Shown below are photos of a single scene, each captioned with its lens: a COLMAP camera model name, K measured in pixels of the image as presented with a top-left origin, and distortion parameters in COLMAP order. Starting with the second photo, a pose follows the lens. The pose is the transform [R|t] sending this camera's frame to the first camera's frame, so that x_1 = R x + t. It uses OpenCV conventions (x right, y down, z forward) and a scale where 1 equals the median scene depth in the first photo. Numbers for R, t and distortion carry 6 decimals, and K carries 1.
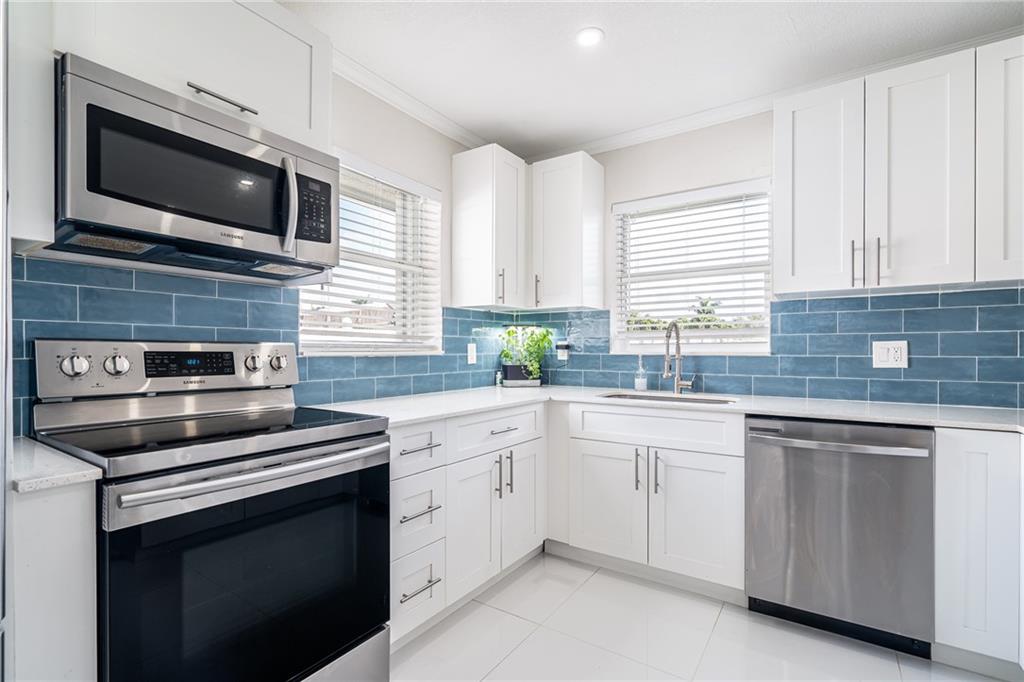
lens RADIAL K [[472.7, 0, 510.1], [0, 472.7, 351.0], [0, 0, 1]] dist [0.000007, 0.000056]
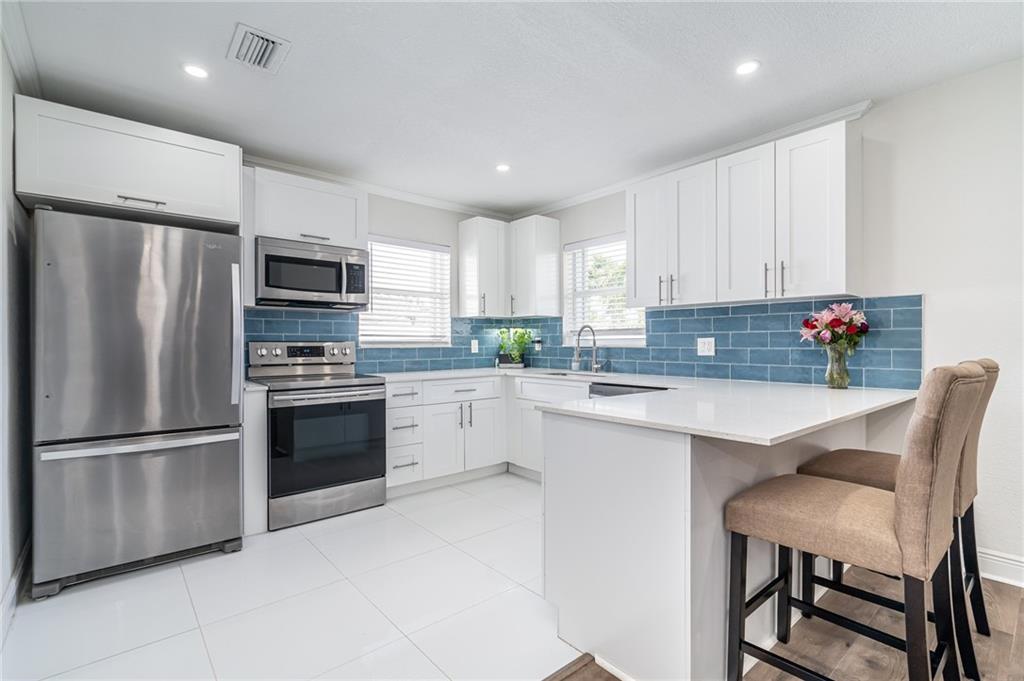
lens RADIAL K [[466.2, 0, 508.5], [0, 466.2, 342.7], [0, 0, 1]] dist [-0.001666, 0.000430]
pose [[0.963106, -0.003668, -0.269098, 0.530607], [0.003789, 0.999993, -0.000068, -0.007138], [0.269097, -0.000955, 0.963113, -0.543257]]
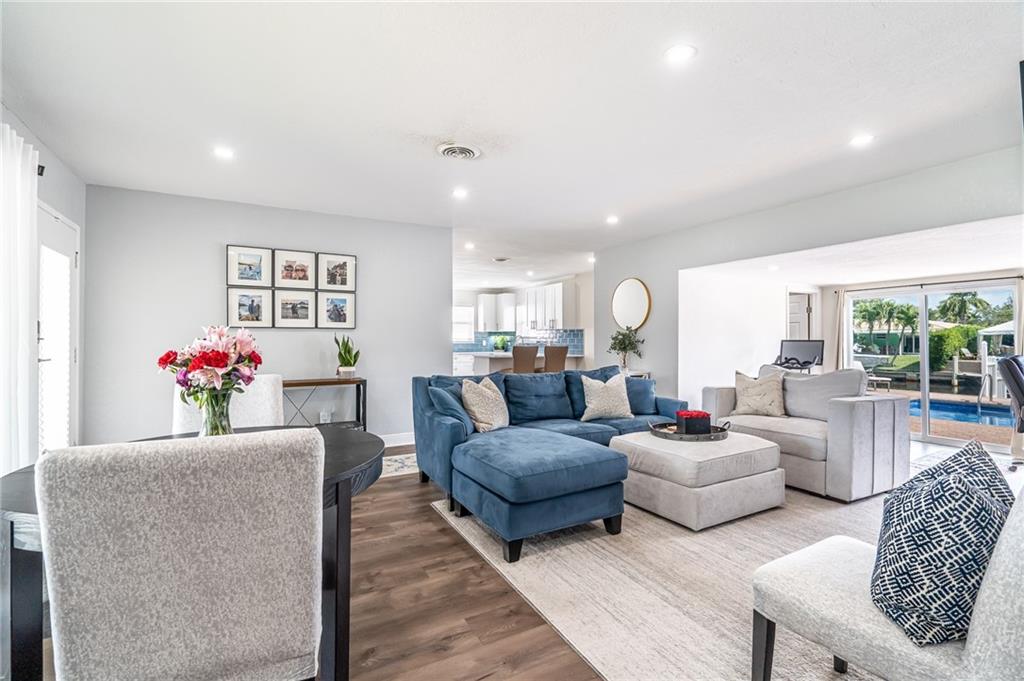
lens RADIAL K [[467.0, 0, 533.2], [0, 467.0, 335.9], [0, 0, 1]] dist [0.021007, 0.000183]
pose [[0.911700, -0.005392, -0.410822, 2.254369], [0.001413, 0.999949, -0.009988, -0.016659], [0.410855, 0.008526, 0.911661, -2.834642]]
